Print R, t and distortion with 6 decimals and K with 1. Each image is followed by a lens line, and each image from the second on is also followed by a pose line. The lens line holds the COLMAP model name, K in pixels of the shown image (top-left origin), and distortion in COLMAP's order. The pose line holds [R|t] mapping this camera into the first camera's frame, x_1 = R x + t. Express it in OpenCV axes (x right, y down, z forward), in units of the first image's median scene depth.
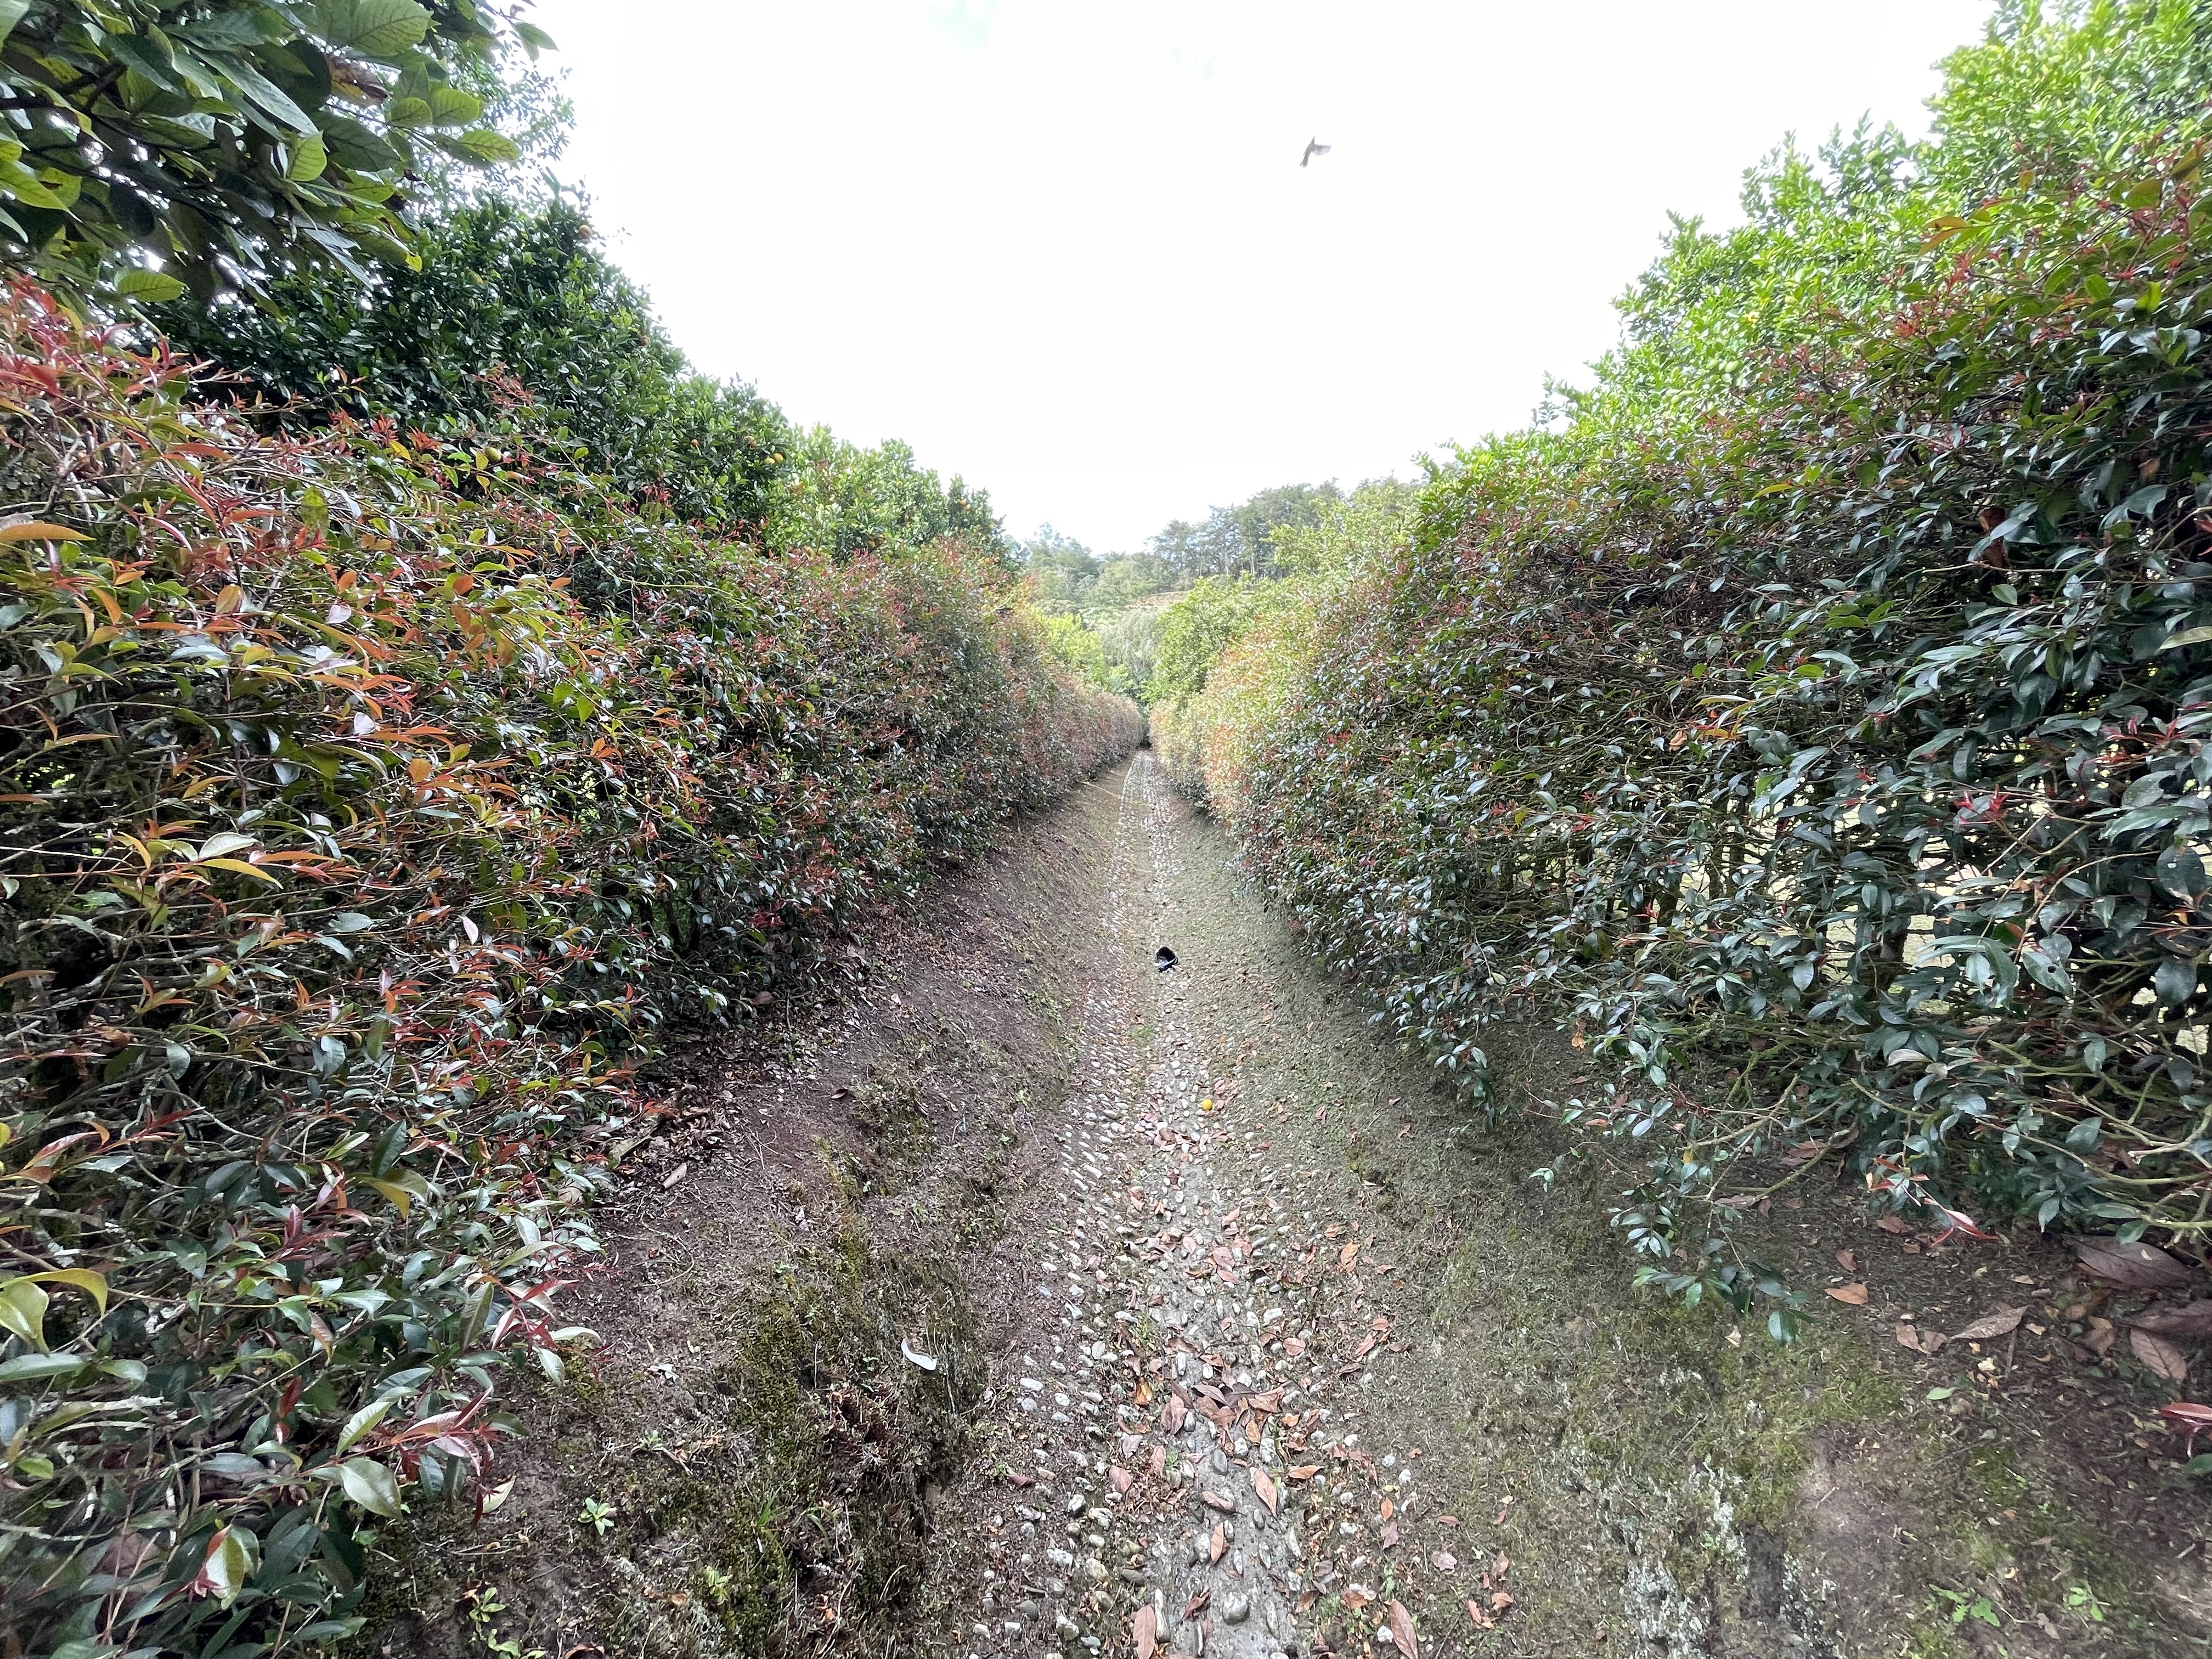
lens RADIAL K [[892.0, 0, 1109.4], [0, 892.0, 824.6], [0, 0, 1]] dist [-0.001308, -0.000202]
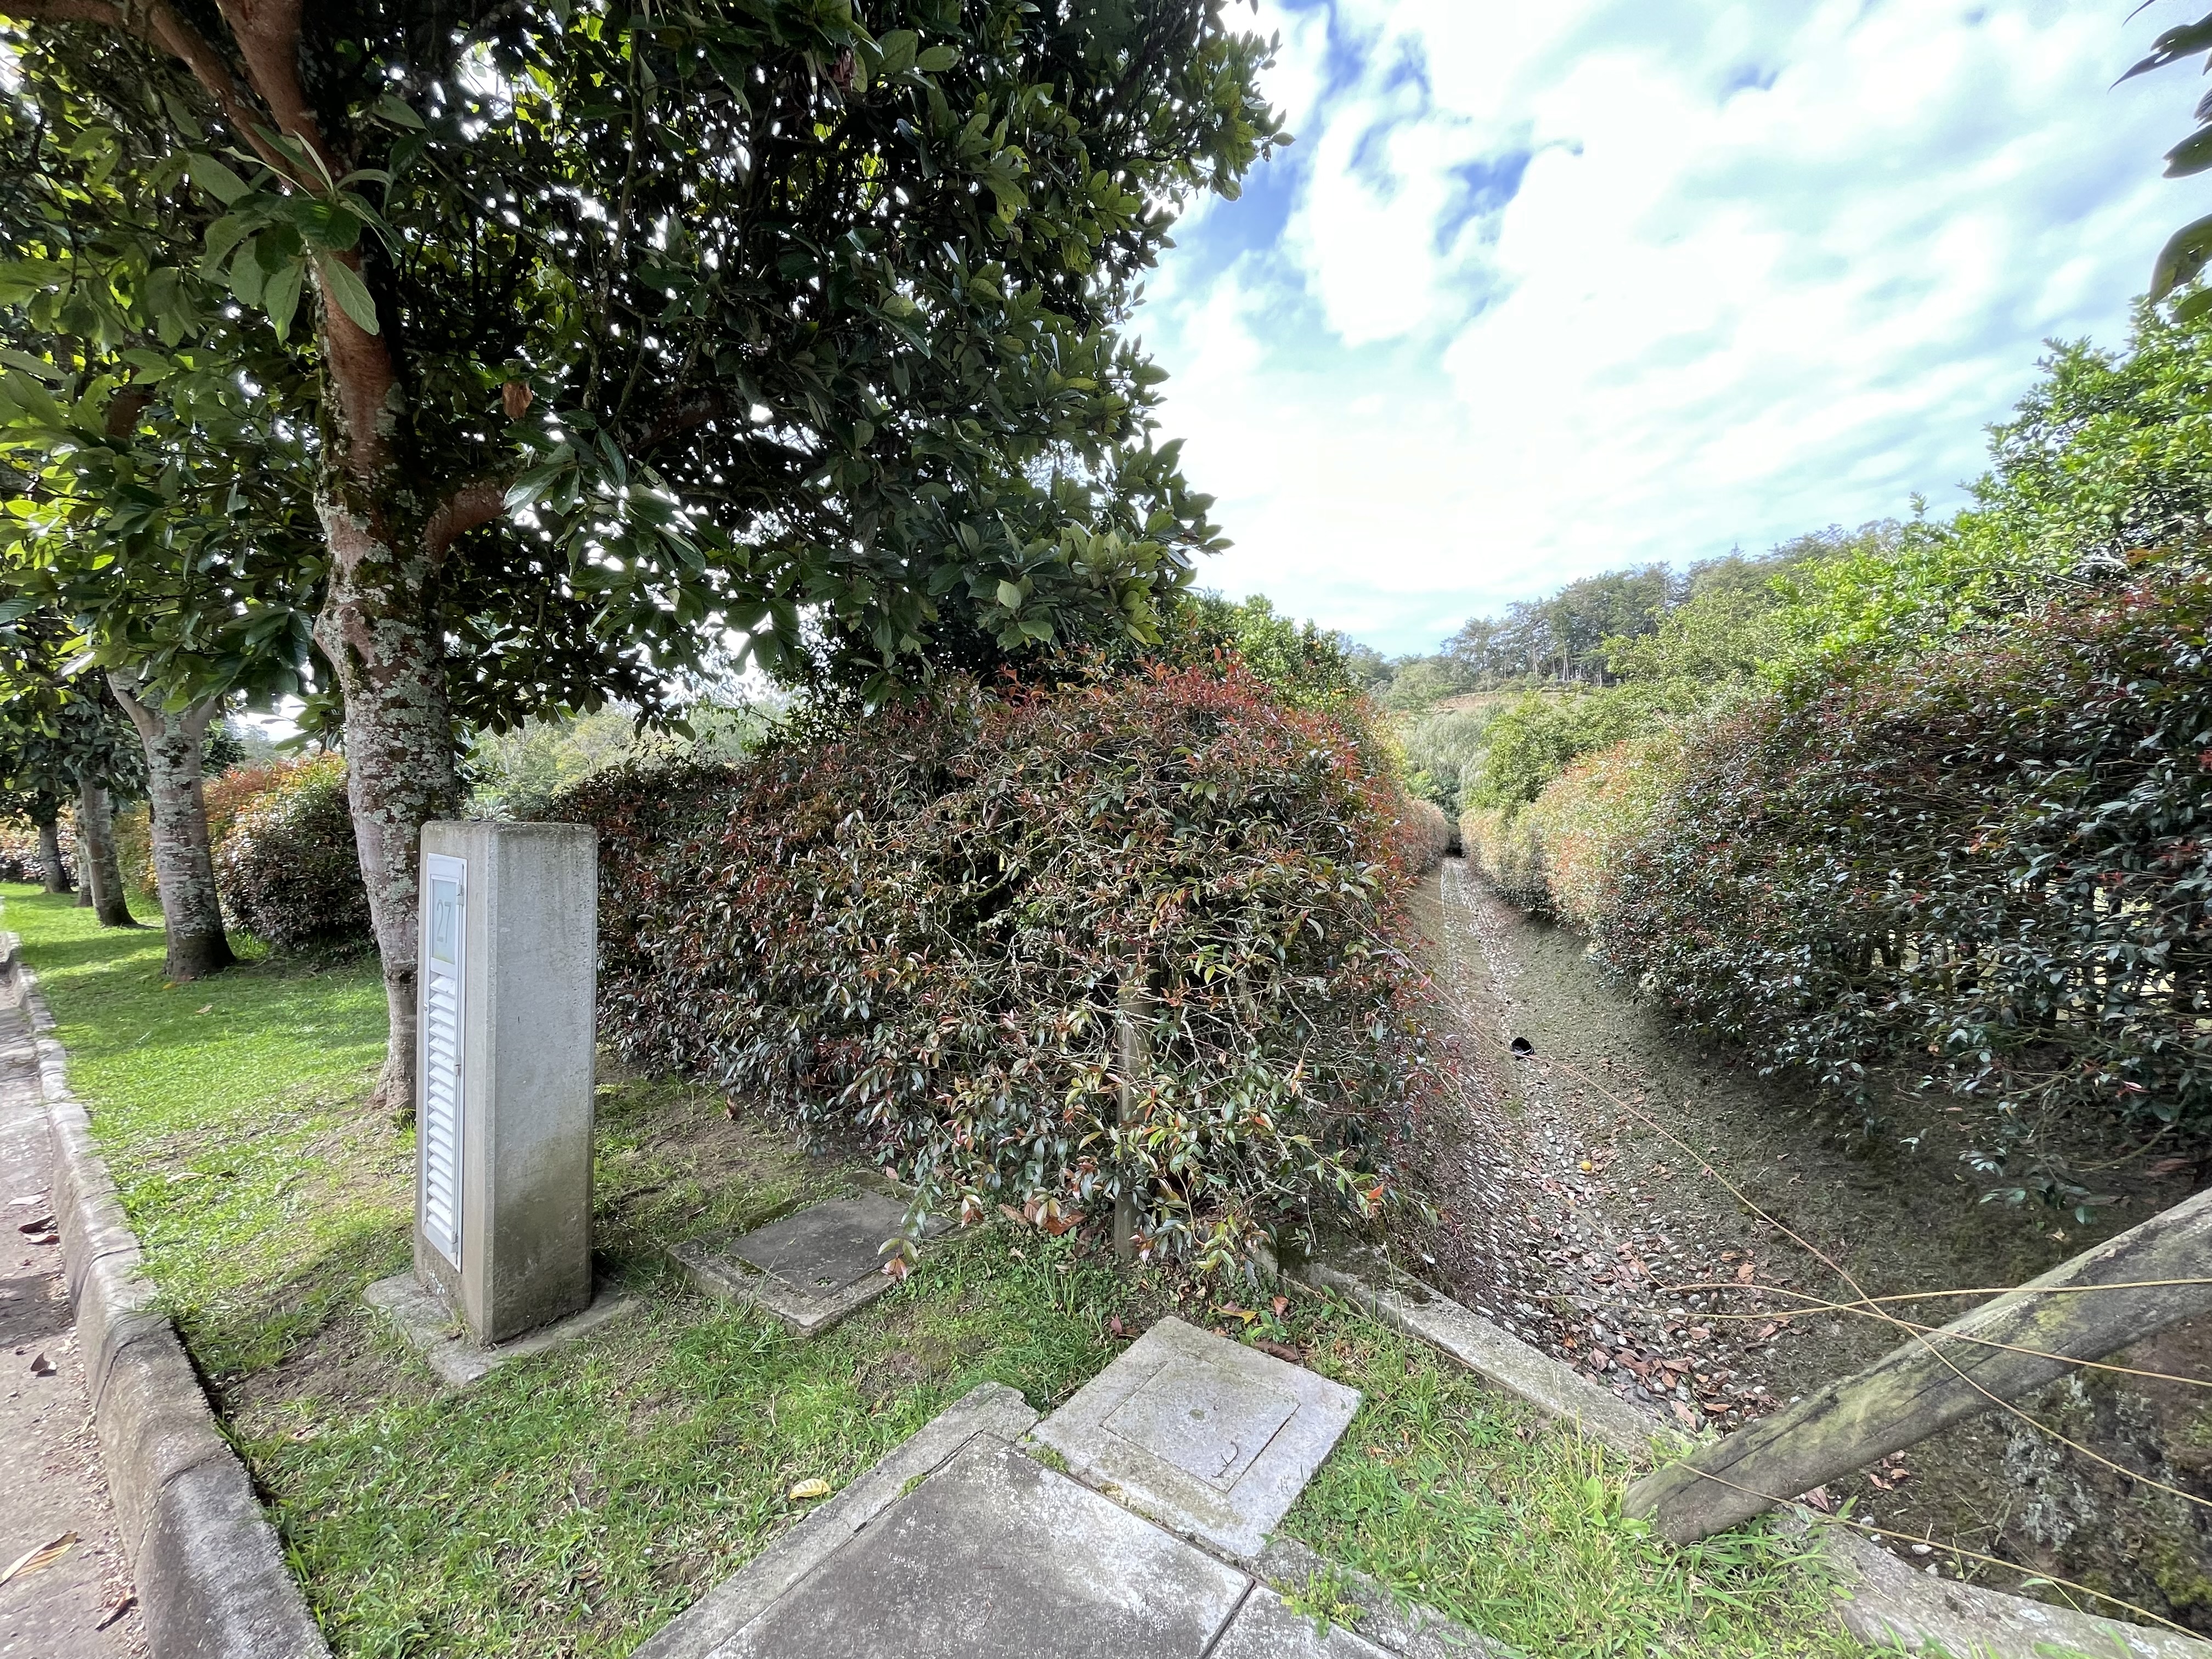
lens RADIAL K [[898.0, 0, 1109.1], [0, 898.0, 823.9], [0, 0, 1]] dist [-0.002465, -0.000232]
pose [[0.951624, -0.001872, -0.307260, -0.157900], [-0.034533, 0.992994, -0.113002, 0.041678], [0.305319, 0.118146, 0.944893, -0.428222]]
